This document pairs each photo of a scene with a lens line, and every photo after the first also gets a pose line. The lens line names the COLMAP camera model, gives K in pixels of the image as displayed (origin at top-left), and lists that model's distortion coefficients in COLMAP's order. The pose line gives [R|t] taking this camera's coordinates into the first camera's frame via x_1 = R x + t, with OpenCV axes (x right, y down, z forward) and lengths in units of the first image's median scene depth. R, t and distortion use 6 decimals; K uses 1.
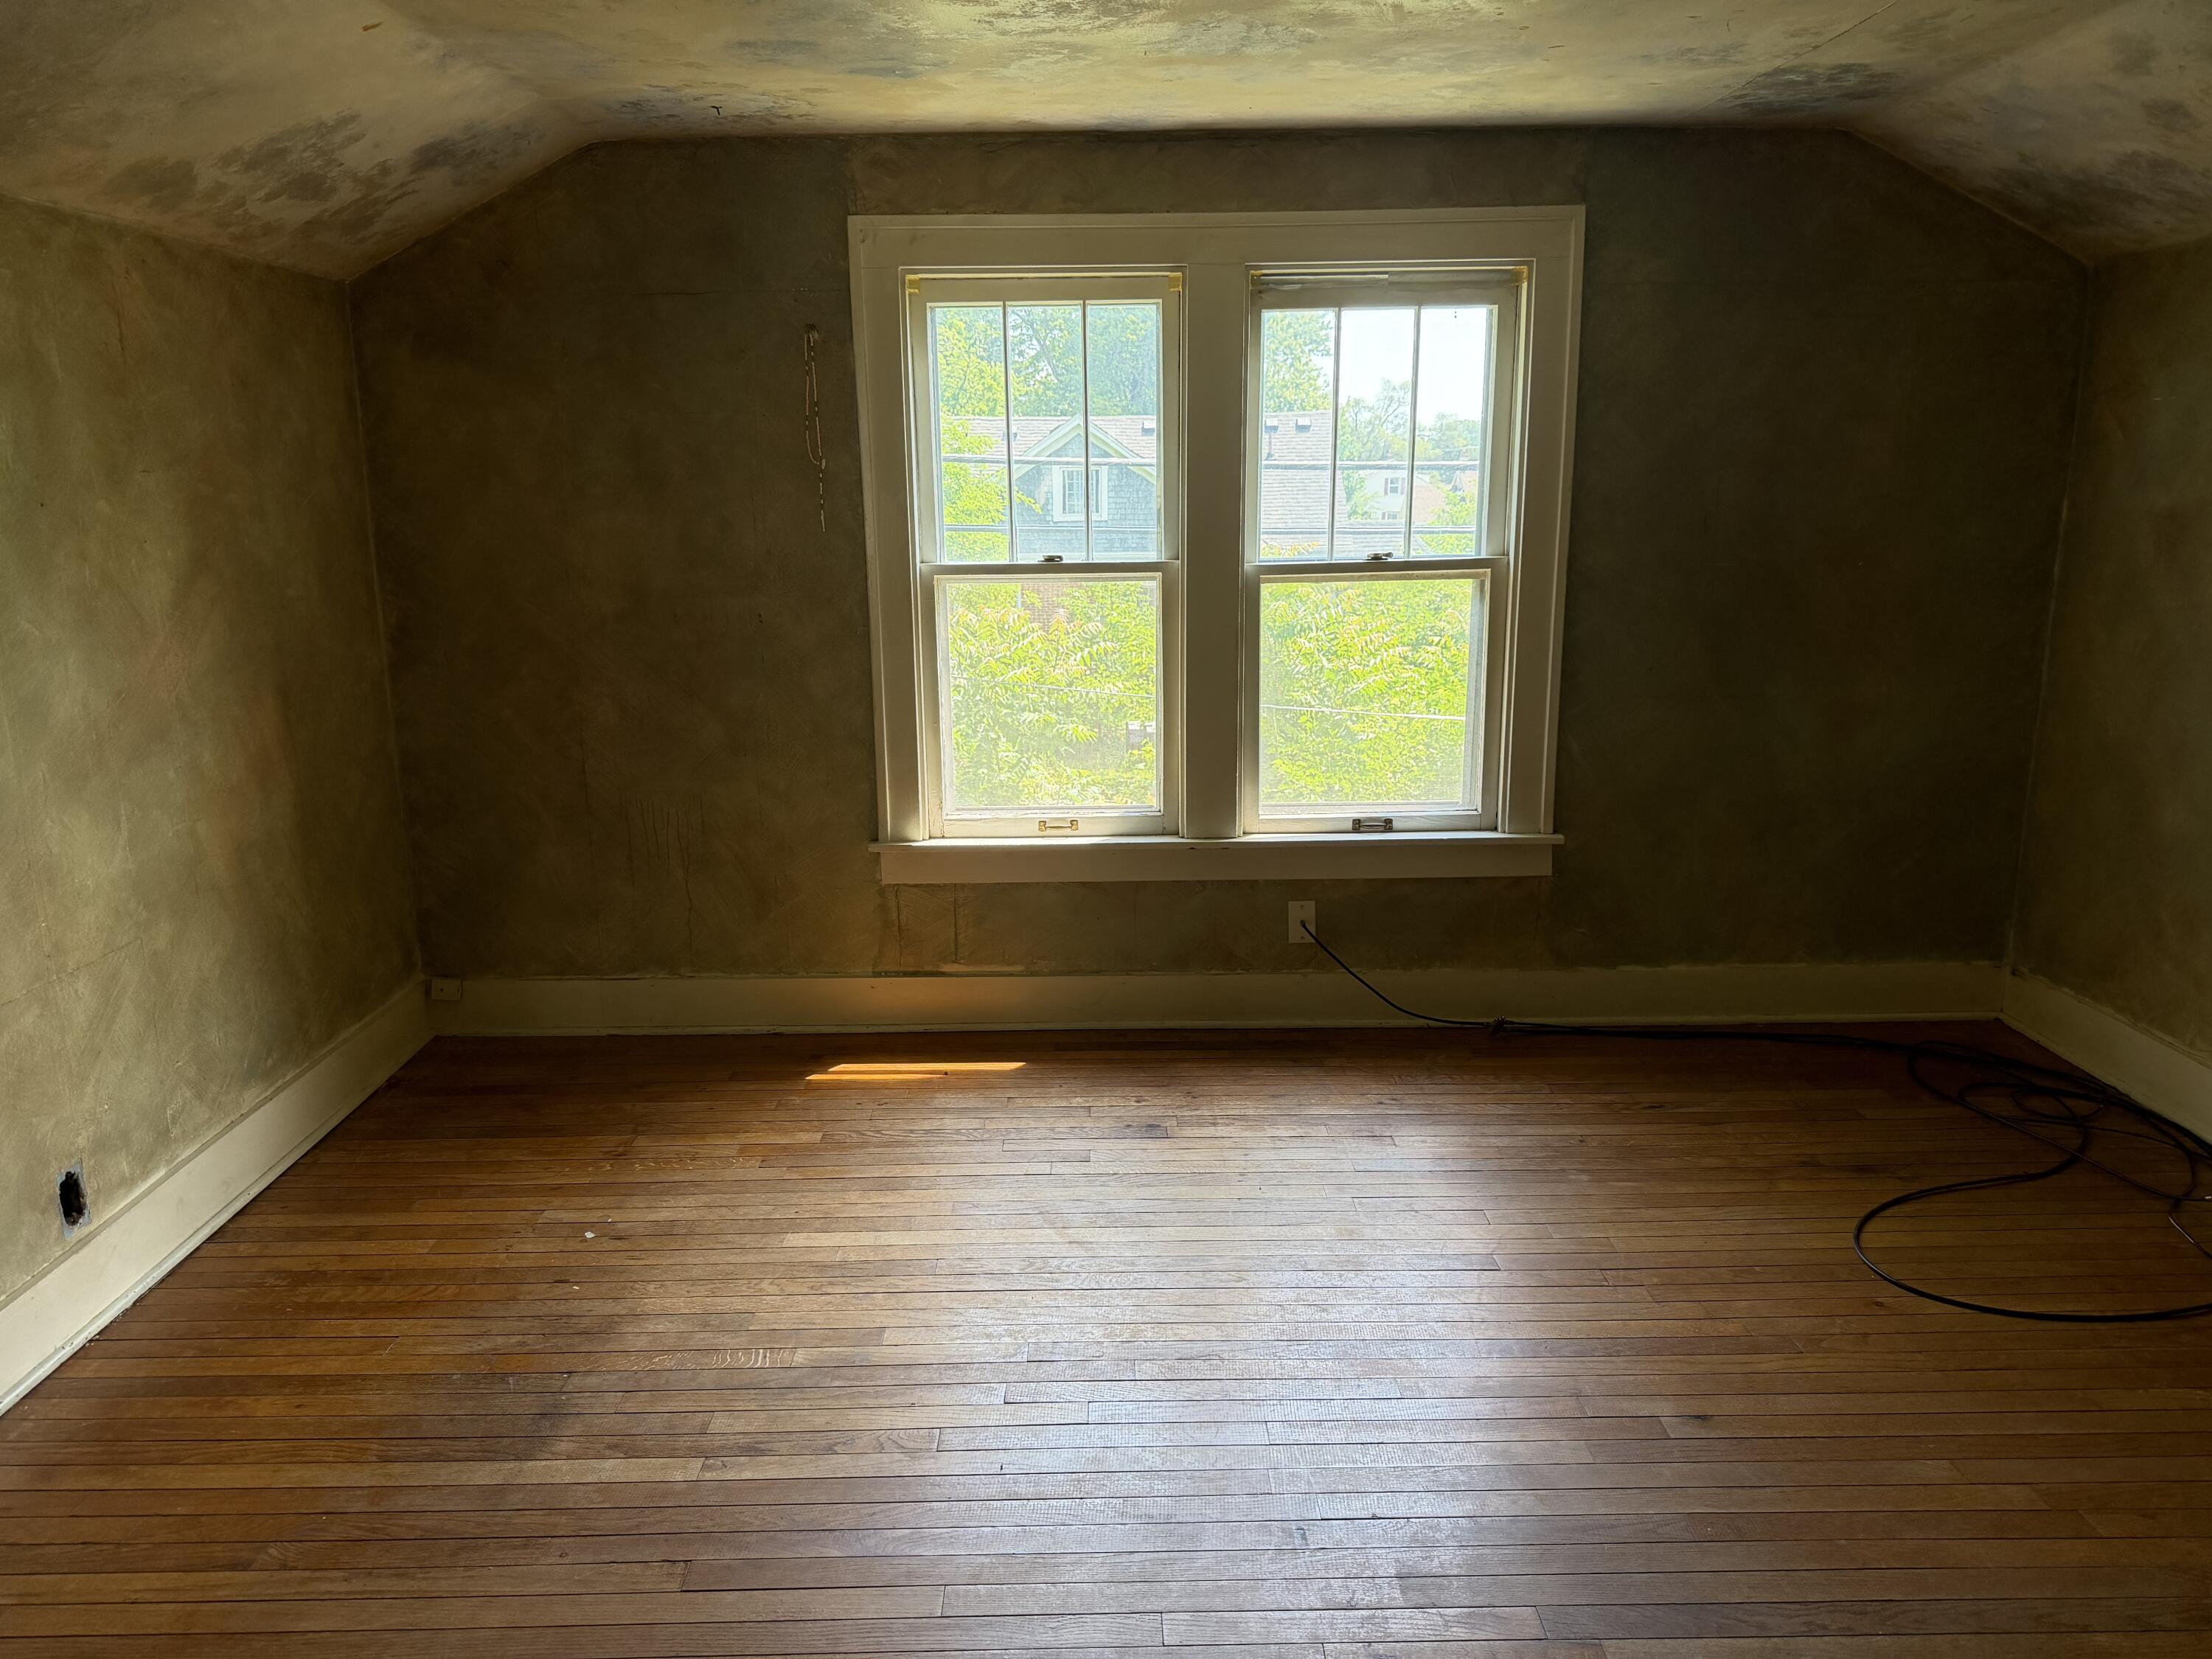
lens RADIAL K [[1561.6, 0, 1109.2], [0, 1561.6, 839.5], [0, 0, 1]] dist [0.006692, -0.020752]
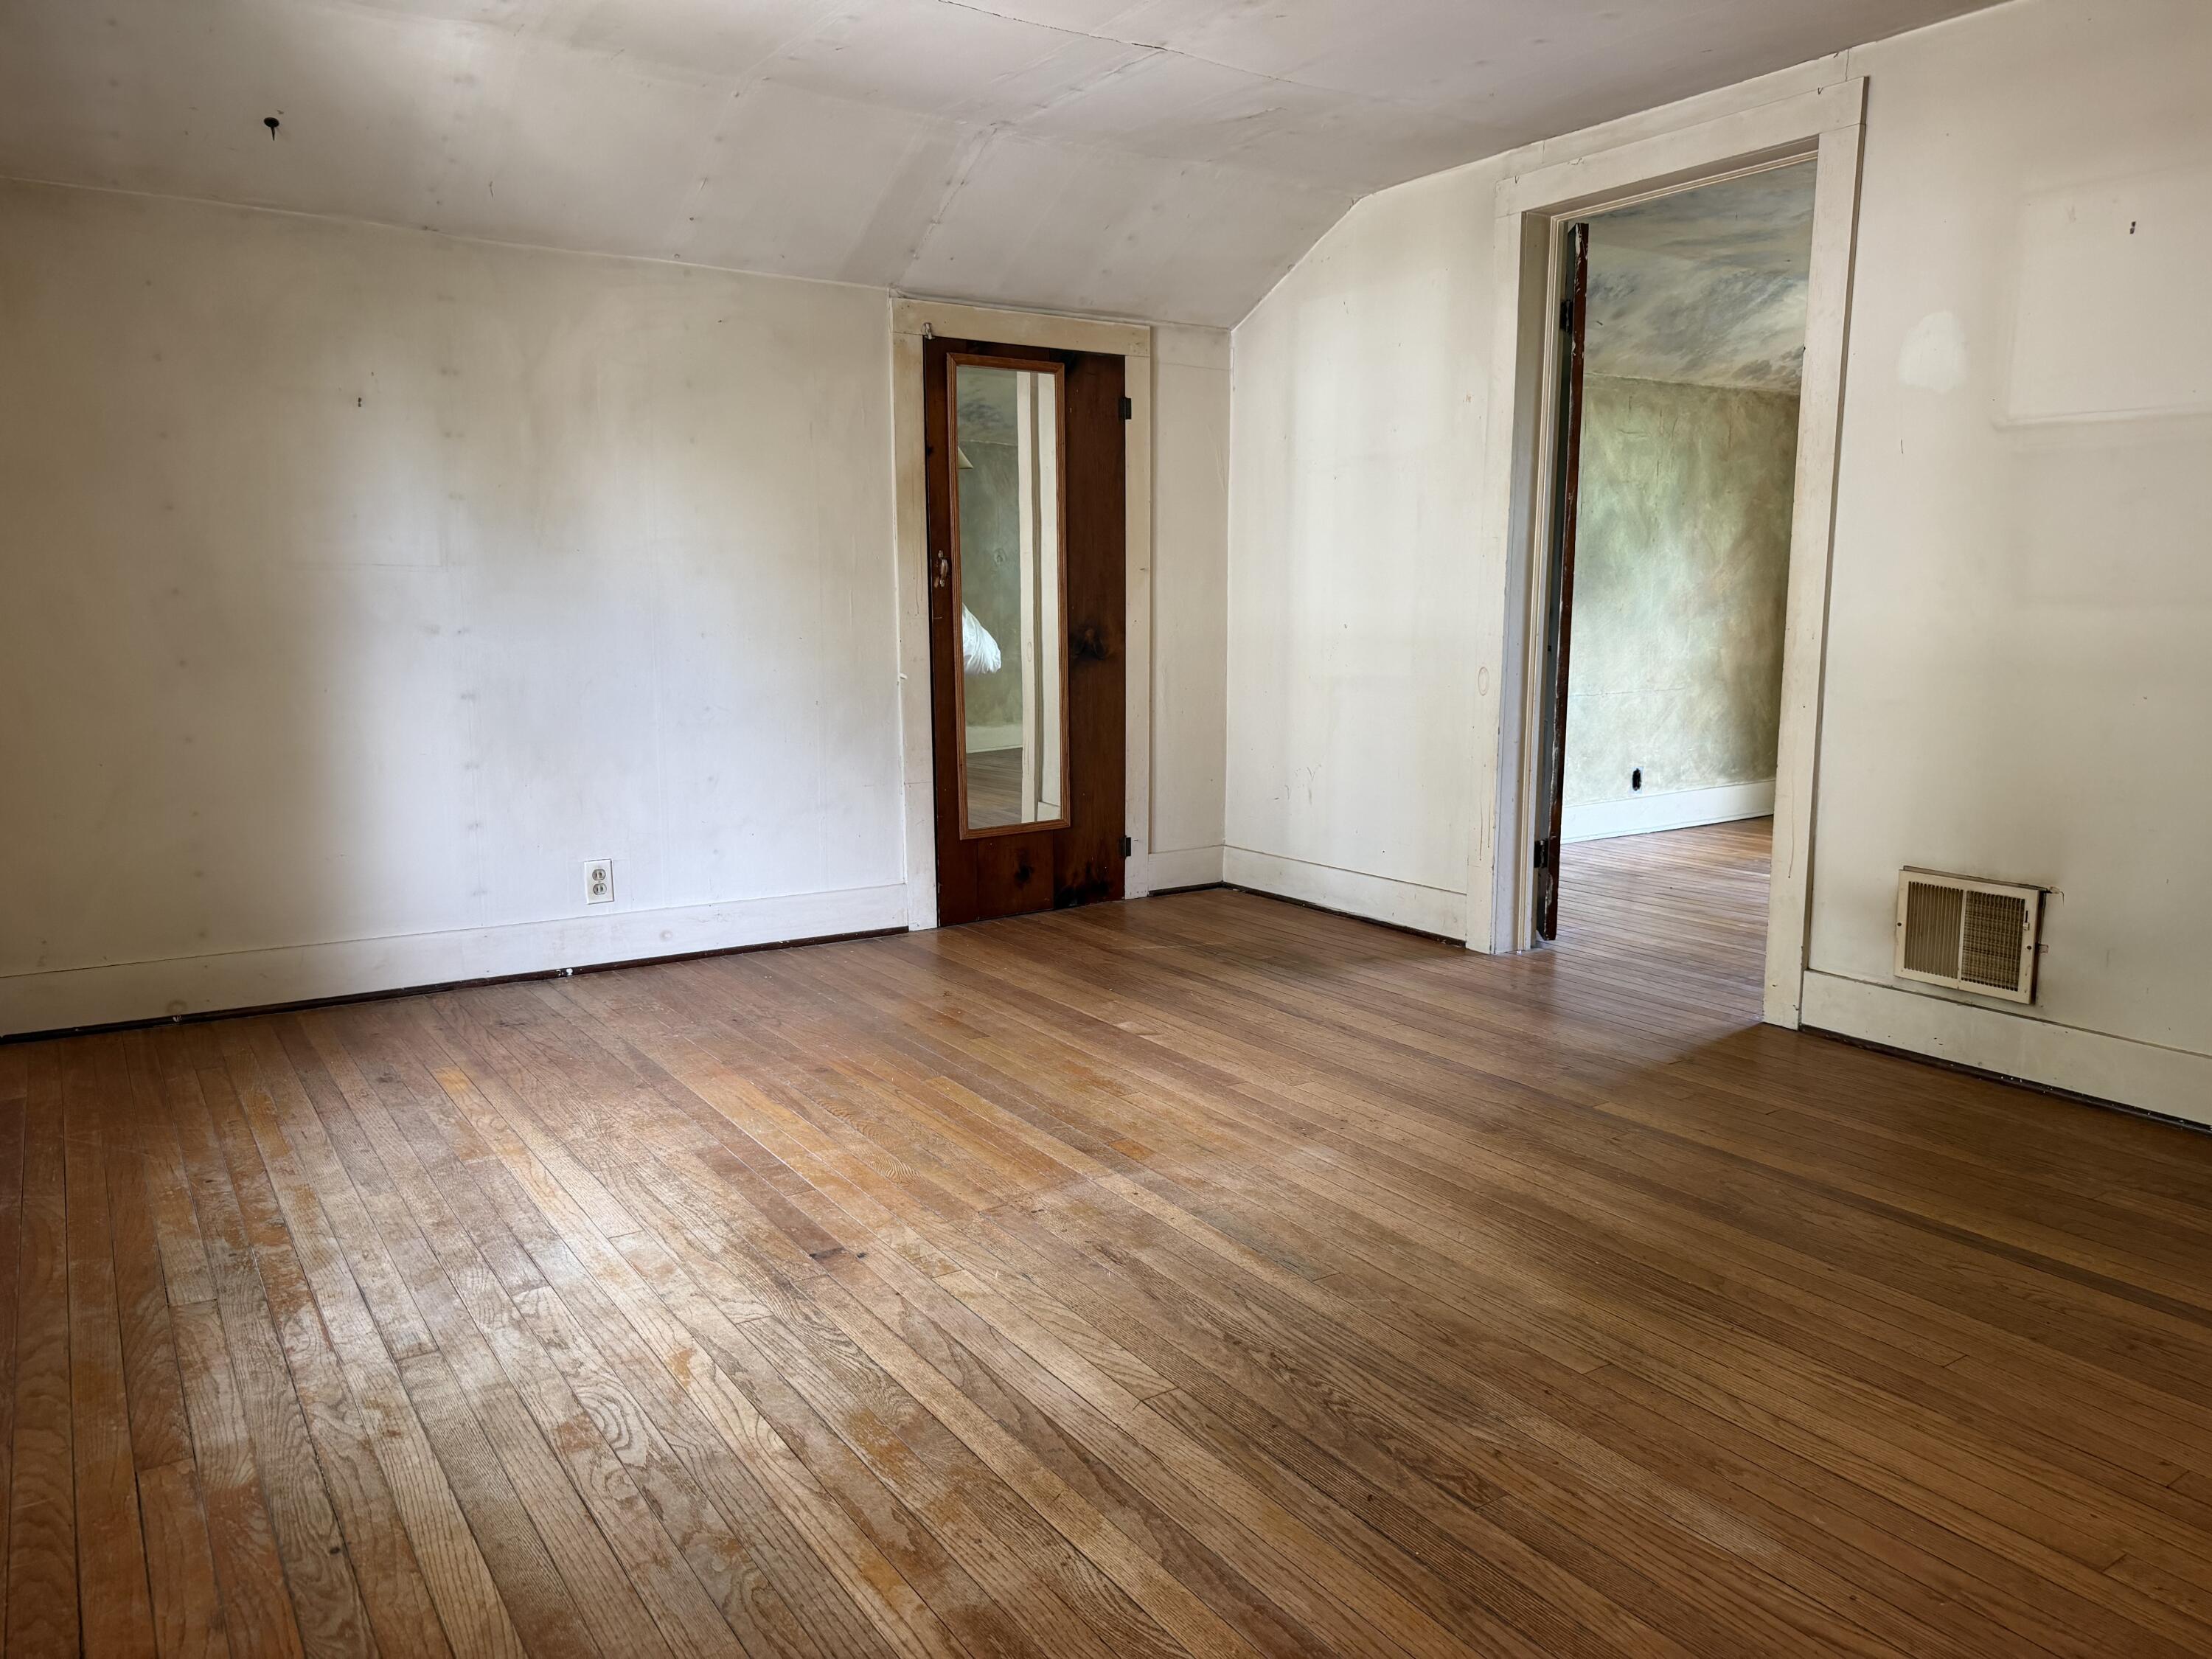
lens RADIAL K [[1561.6, 0, 1101.8], [0, 1561.6, 834.7], [0, 0, 1]] dist [0.006692, -0.020752]
pose [[0.538342, 0.144222, -0.830294, 0.925874], [-0.191356, 0.980431, 0.046230, 0.351183], [0.820713, 0.133994, 0.555405, -1.038769]]
